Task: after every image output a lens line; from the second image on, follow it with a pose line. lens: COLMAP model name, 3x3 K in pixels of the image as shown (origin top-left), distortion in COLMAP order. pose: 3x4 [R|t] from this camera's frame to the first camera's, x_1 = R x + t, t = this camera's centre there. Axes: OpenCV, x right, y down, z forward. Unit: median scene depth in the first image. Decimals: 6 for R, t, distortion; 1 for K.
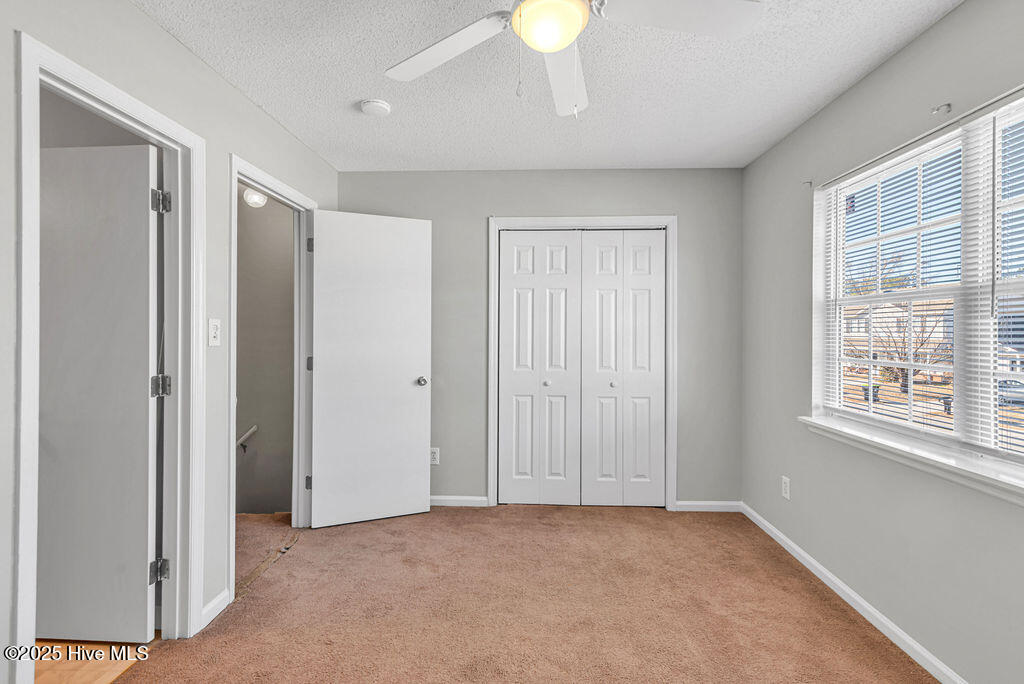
lens RADIAL K [[463.5, 0, 511.9], [0, 463.5, 330.2], [0, 0, 1]] dist [-0.000065, 0.000185]
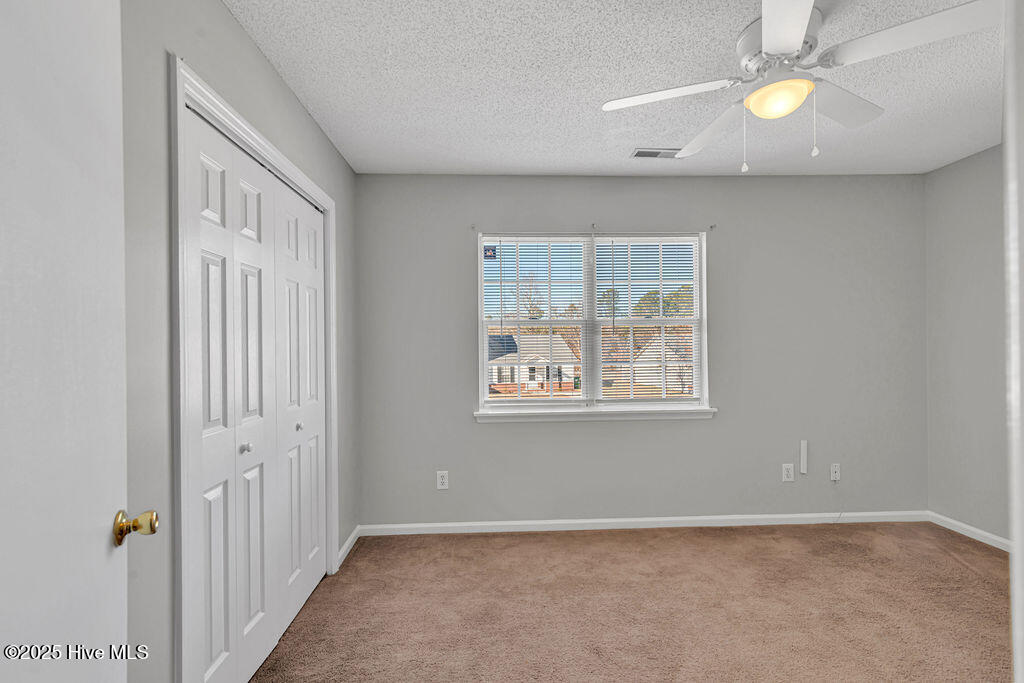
lens RADIAL K [[463.1, 0, 512.6], [0, 463.1, 344.2], [0, 0, 1]] dist [0.016030, -0.000292]
pose [[-0.082214, -0.001564, 0.996613, -0.602474], [0.007855, 0.999967, 0.002217, 0.002807], [-0.996584, 0.008010, -0.082199, 0.975108]]
